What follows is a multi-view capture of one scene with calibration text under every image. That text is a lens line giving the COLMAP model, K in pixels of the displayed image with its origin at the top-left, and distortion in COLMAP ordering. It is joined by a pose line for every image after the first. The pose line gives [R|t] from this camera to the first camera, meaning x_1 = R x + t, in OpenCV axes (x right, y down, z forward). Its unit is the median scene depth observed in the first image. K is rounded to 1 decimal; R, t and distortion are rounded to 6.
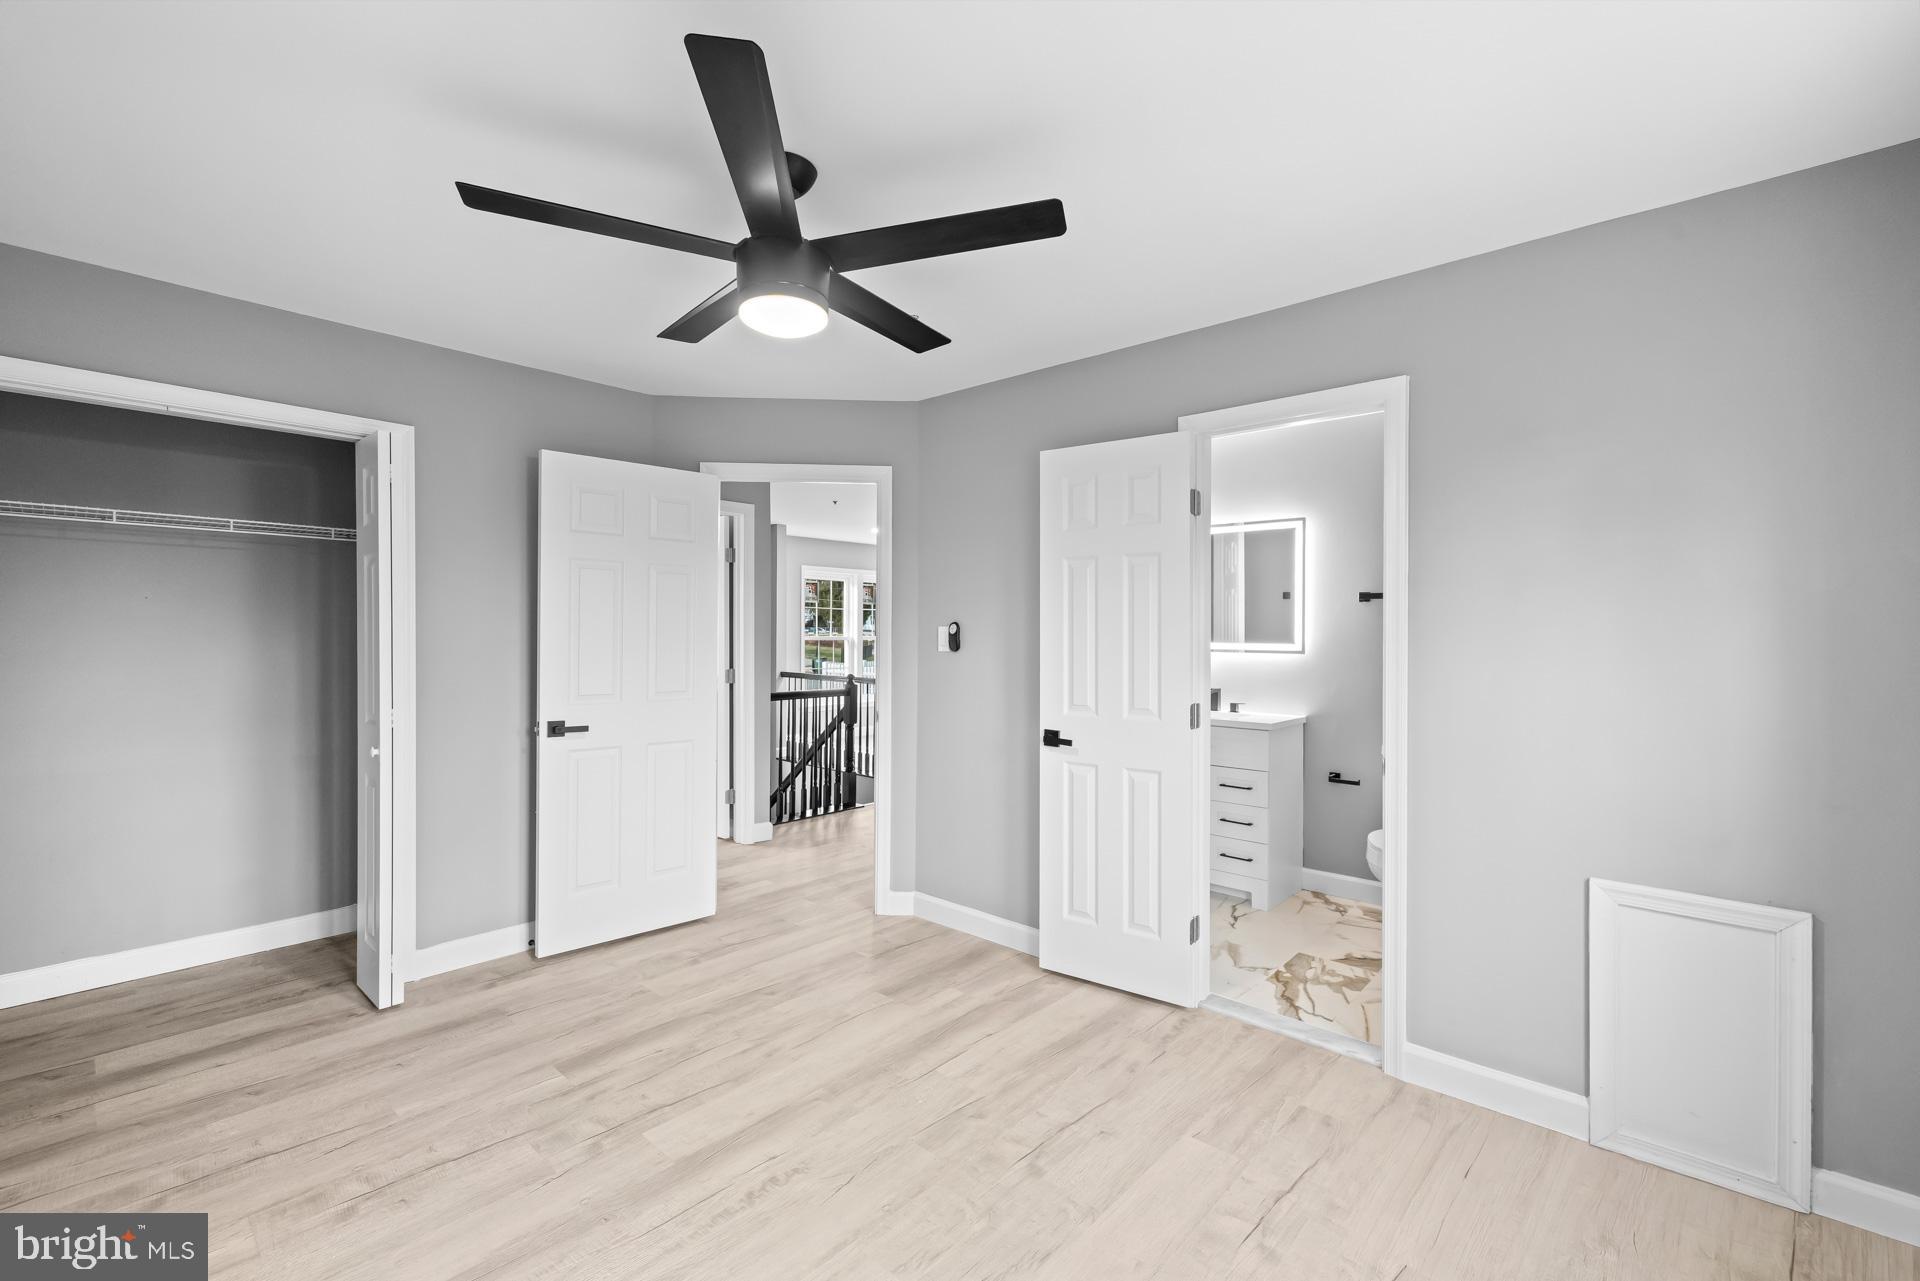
lens RADIAL K [[825.0, 0, 969.4], [0, 825.0, 636.7], [0, 0, 1]] dist [0.000415, -0.000071]
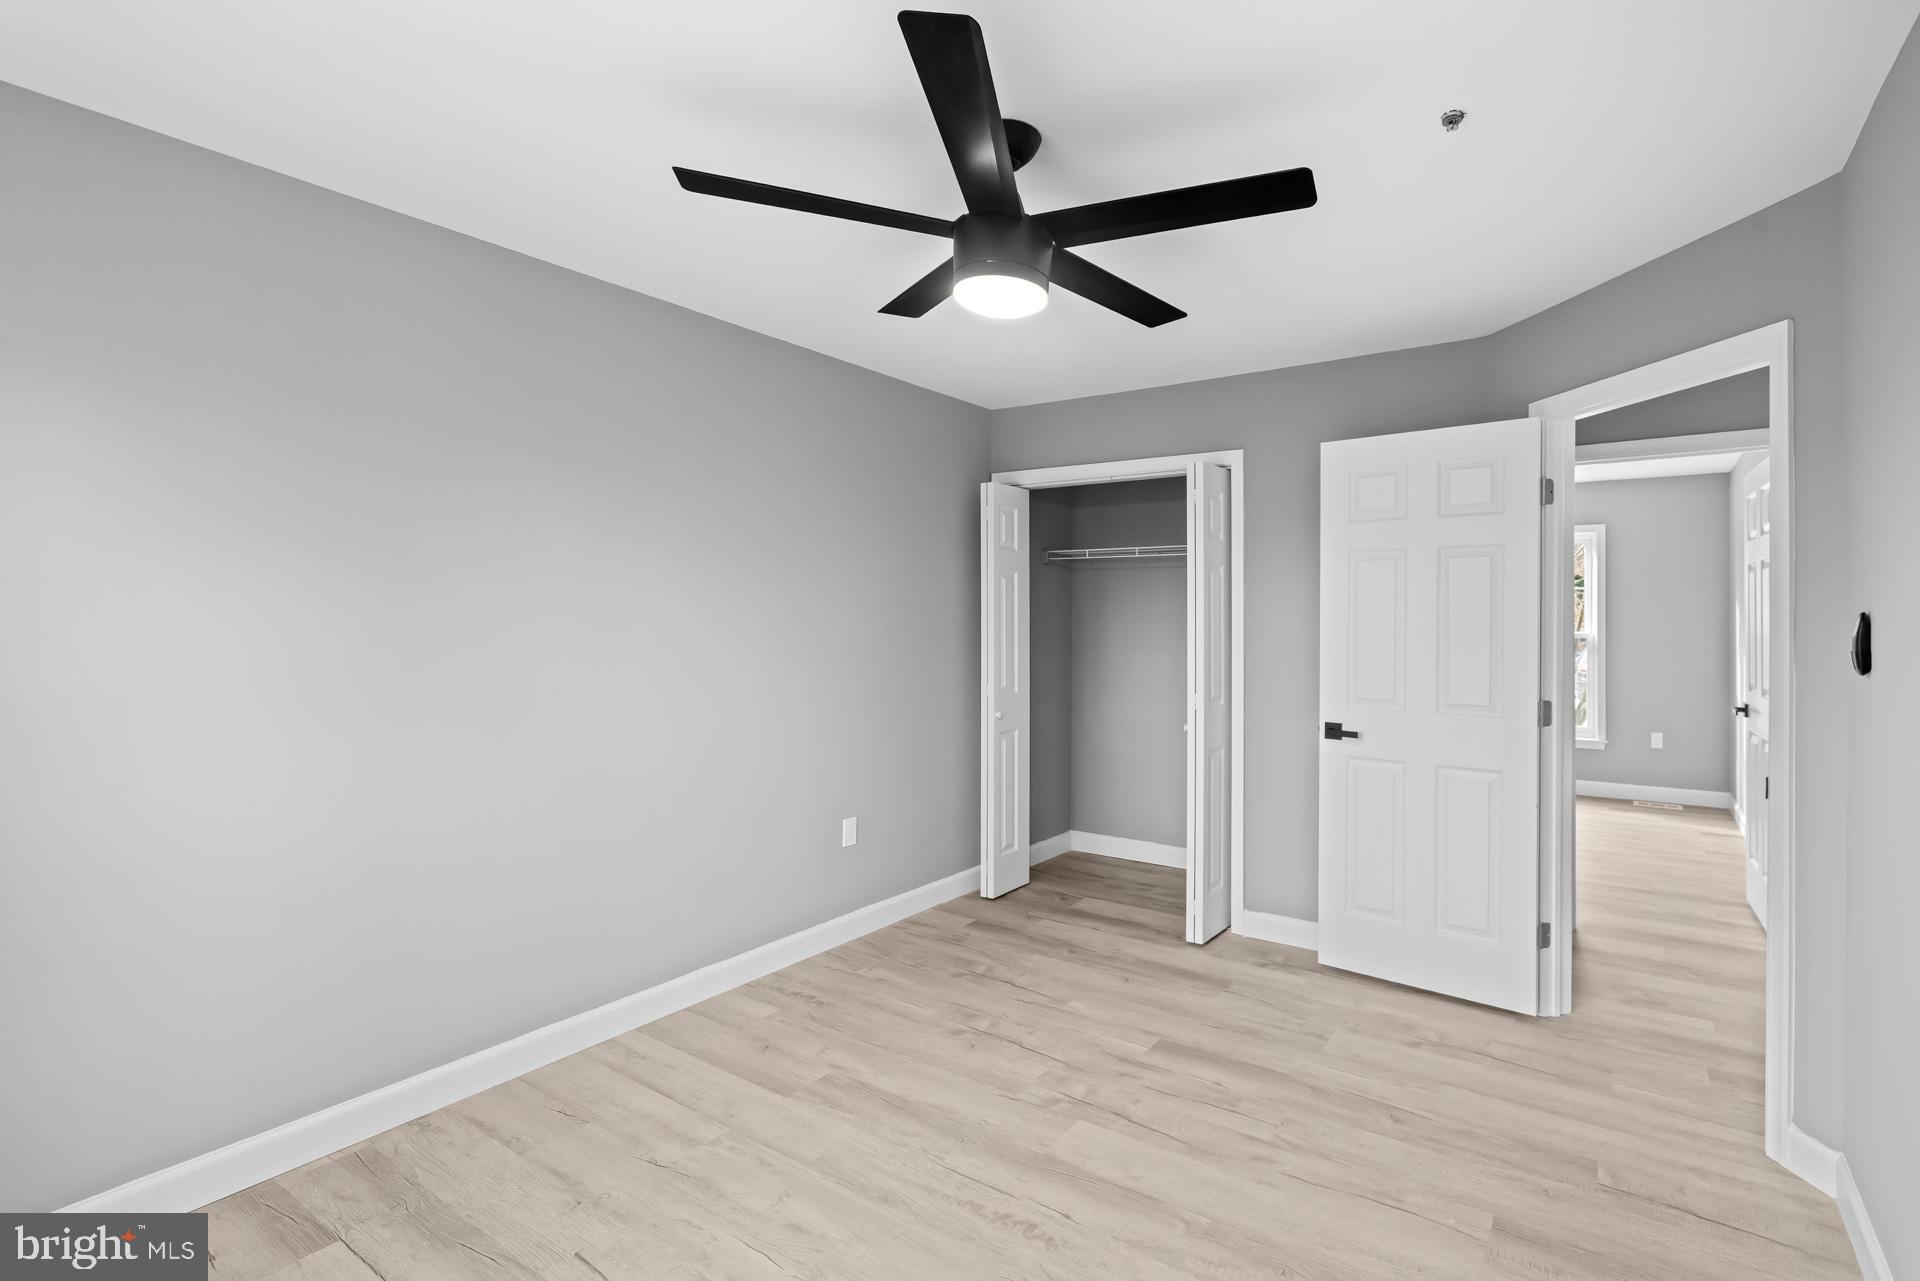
lens RADIAL K [[822.9, 0, 962.1], [0, 822.9, 619.2], [0, 0, 1]] dist [0.000423, 0.000030]
pose [[0.149185, -0.007255, -0.988783, 0.525226], [-0.003867, 0.999961, -0.007920, -0.002938], [0.988802, 0.005005, 0.149151, 0.631919]]
